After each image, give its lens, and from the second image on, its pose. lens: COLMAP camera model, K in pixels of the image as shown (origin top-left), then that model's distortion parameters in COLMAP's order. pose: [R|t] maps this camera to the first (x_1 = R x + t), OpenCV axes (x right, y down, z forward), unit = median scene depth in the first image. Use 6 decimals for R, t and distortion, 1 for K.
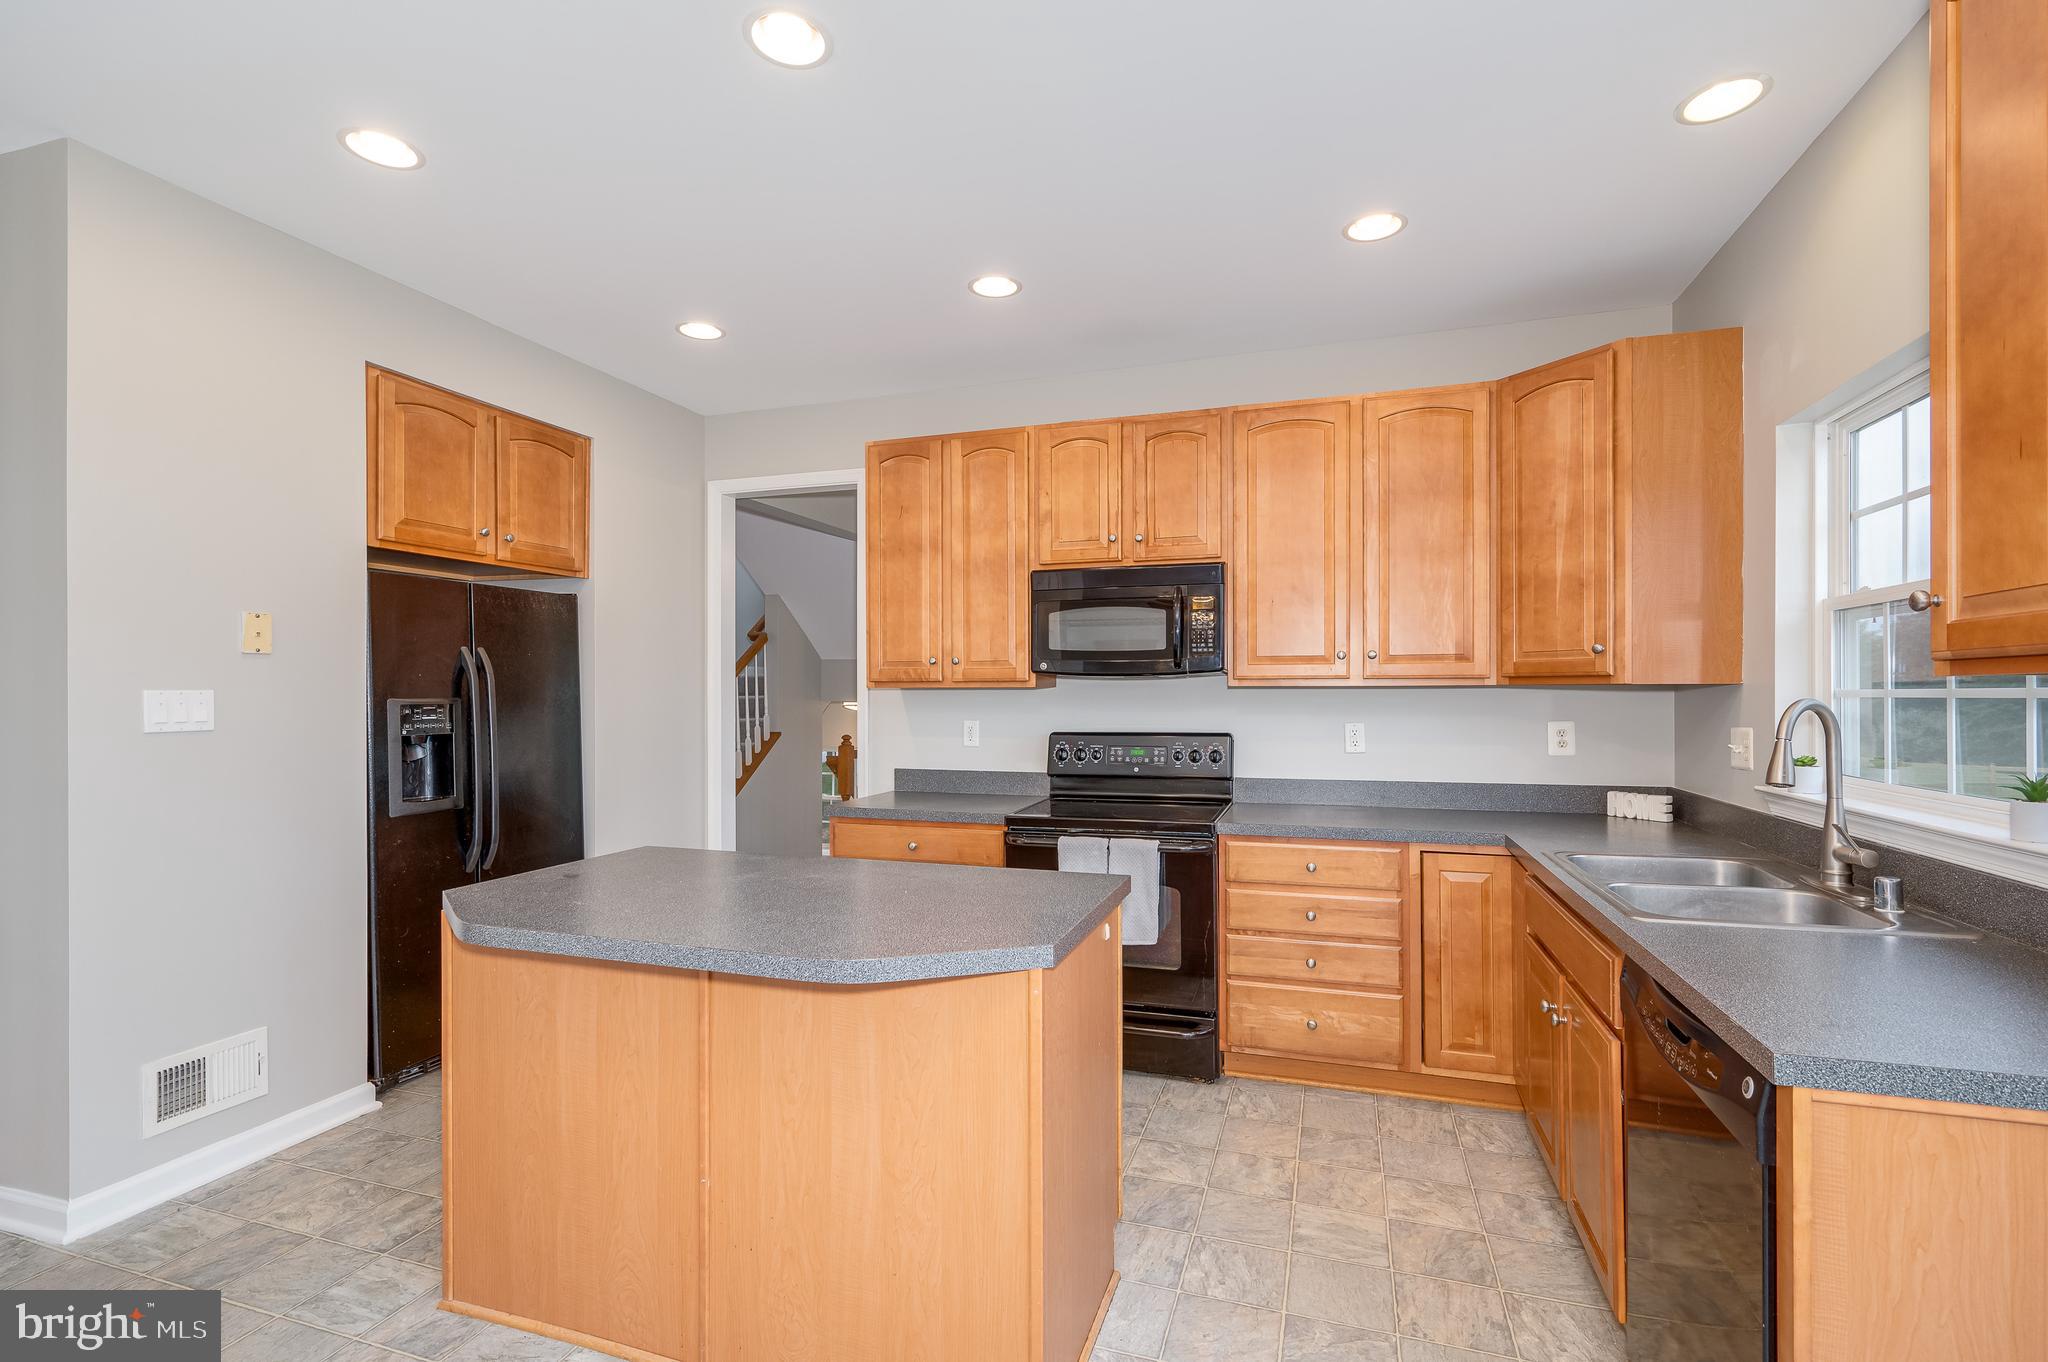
lens RADIAL K [[906.0, 0, 1017.5], [0, 906.0, 693.9], [0, 0, 1]] dist [0.000844, 0.000654]
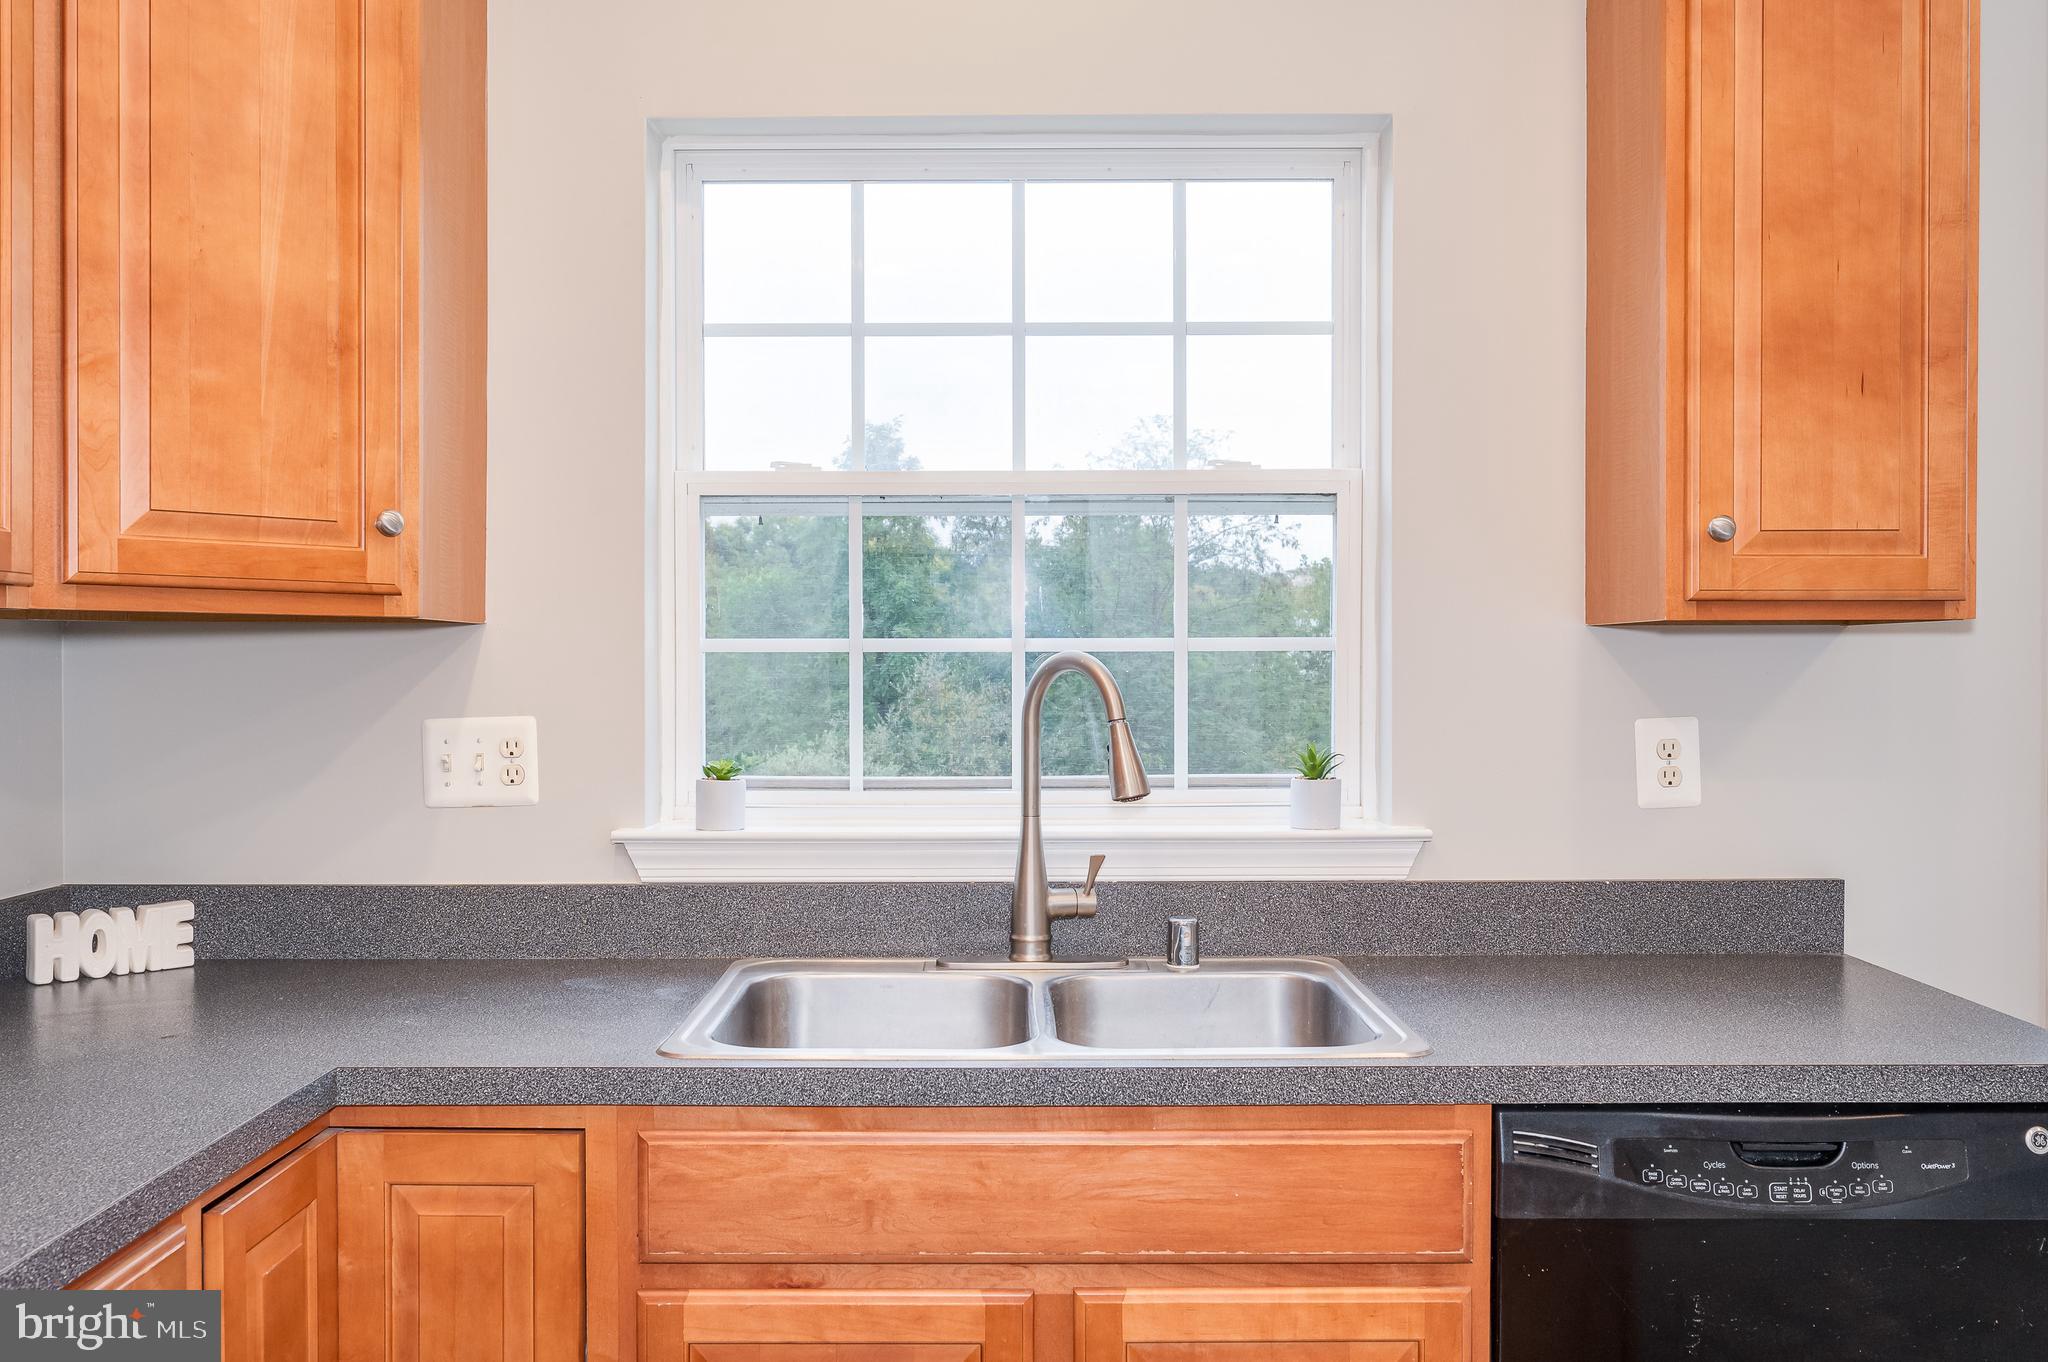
lens RADIAL K [[1692.8, 0, 1005.1], [0, 1692.8, 684.8], [0, 0, 1]] dist [0.006725, 0.000226]
pose [[-0.325091, -0.008369, 0.945646, -0.107886], [0.002008, 0.999952, 0.009540, 0.010441], [-0.945681, 0.005000, -0.325059, 0.899502]]
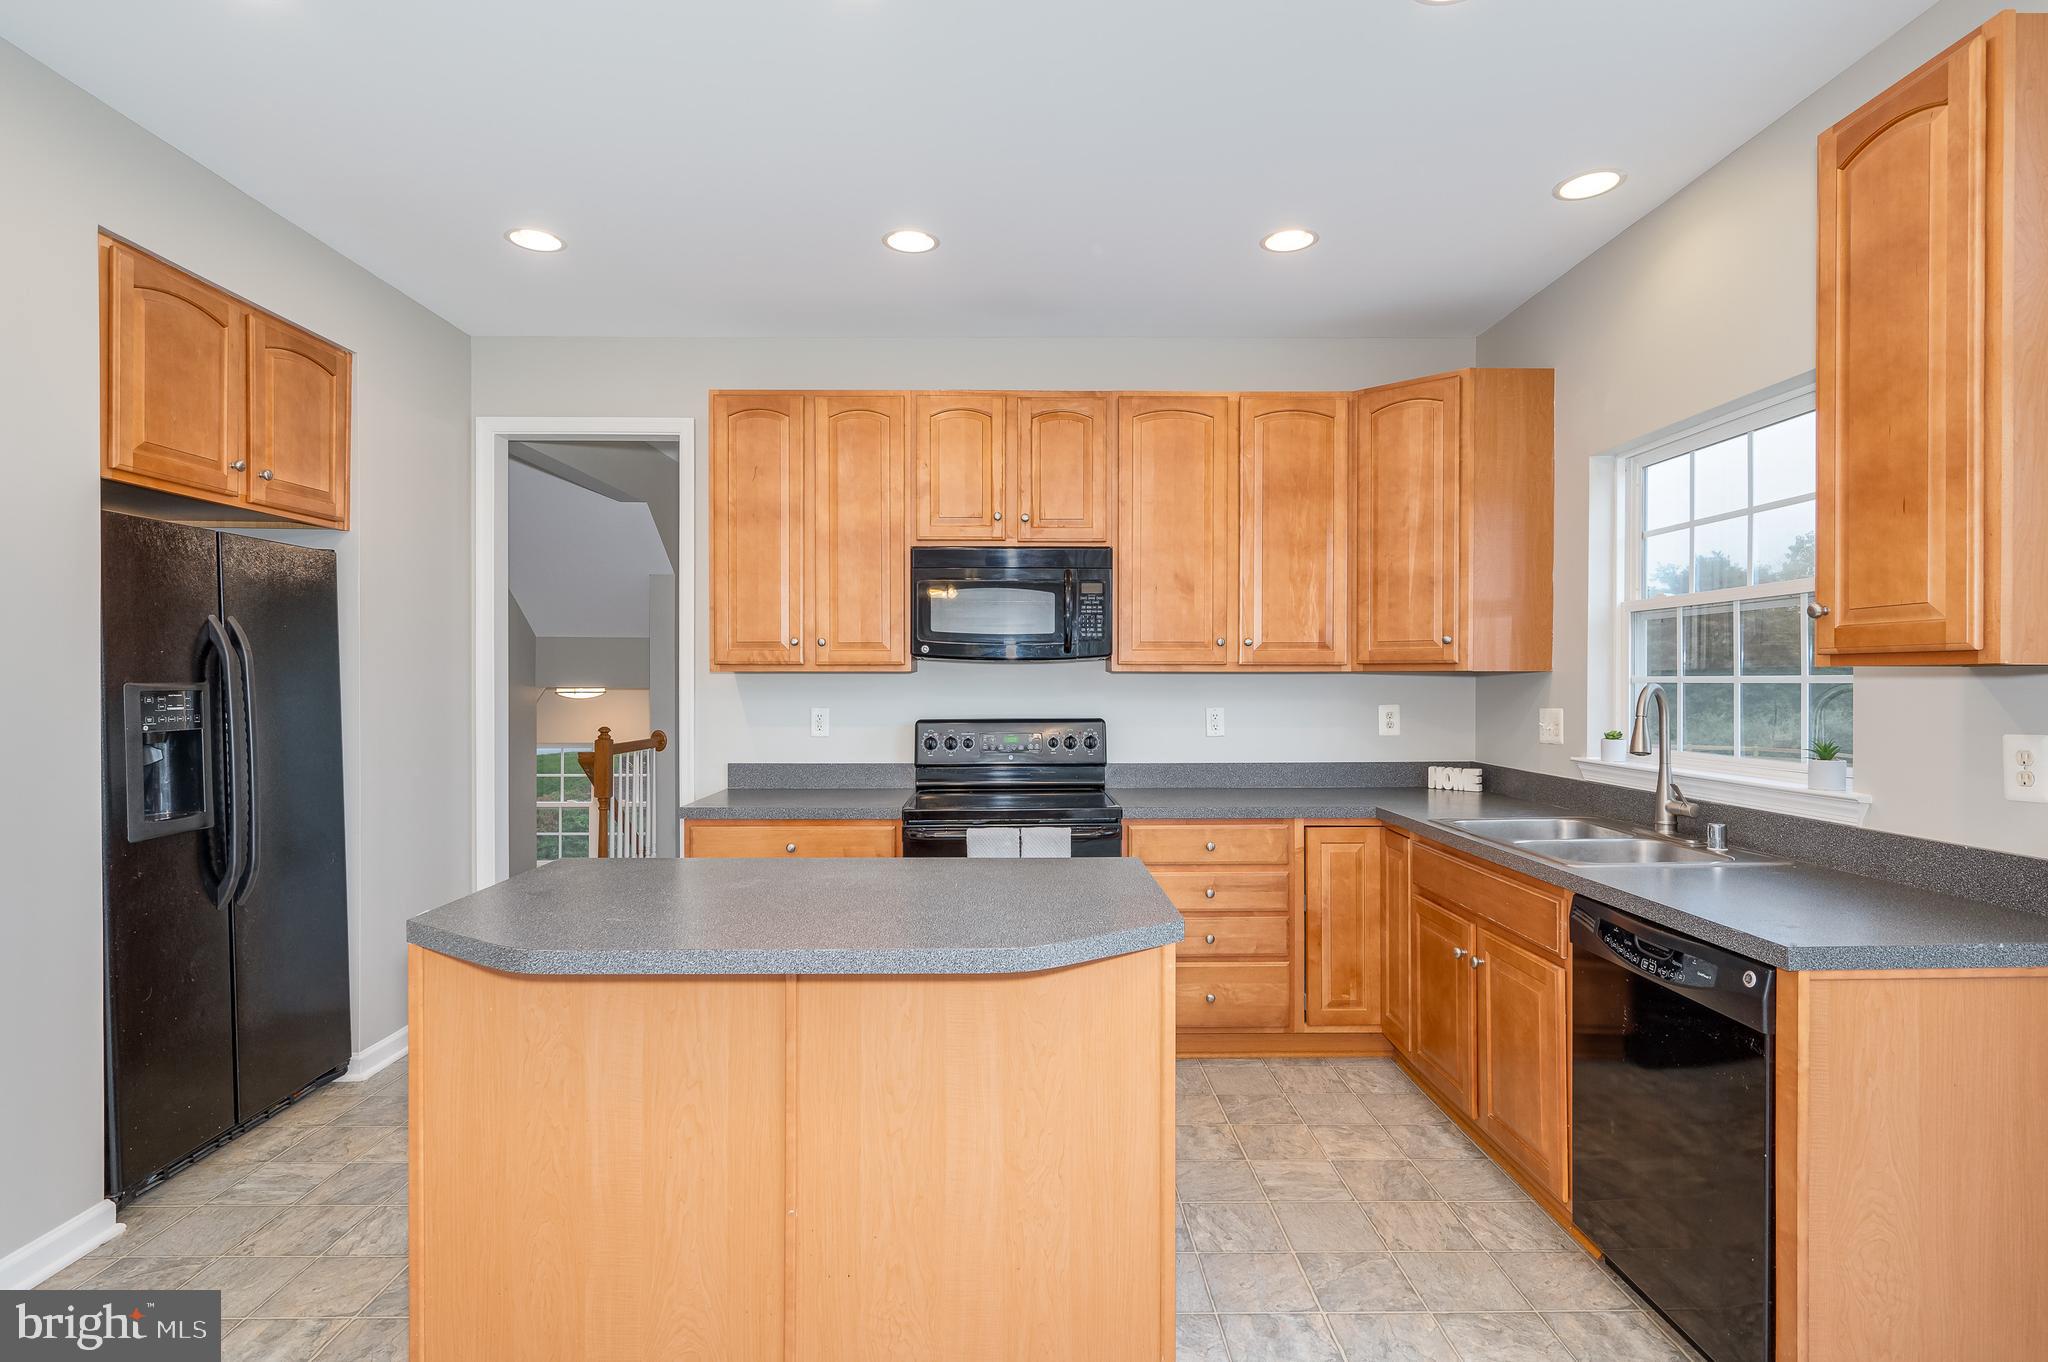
lens RADIAL K [[1008.1, 0, 996.6], [0, 1008.1, 685.2], [0, 0, 1]] dist [0.001081, -0.000056]
pose [[0.947744, 0.000160, 0.319033, -0.268737], [-0.001954, 0.999984, 0.005306, 0.001130], [-0.319027, -0.005652, 0.947729, -0.013112]]
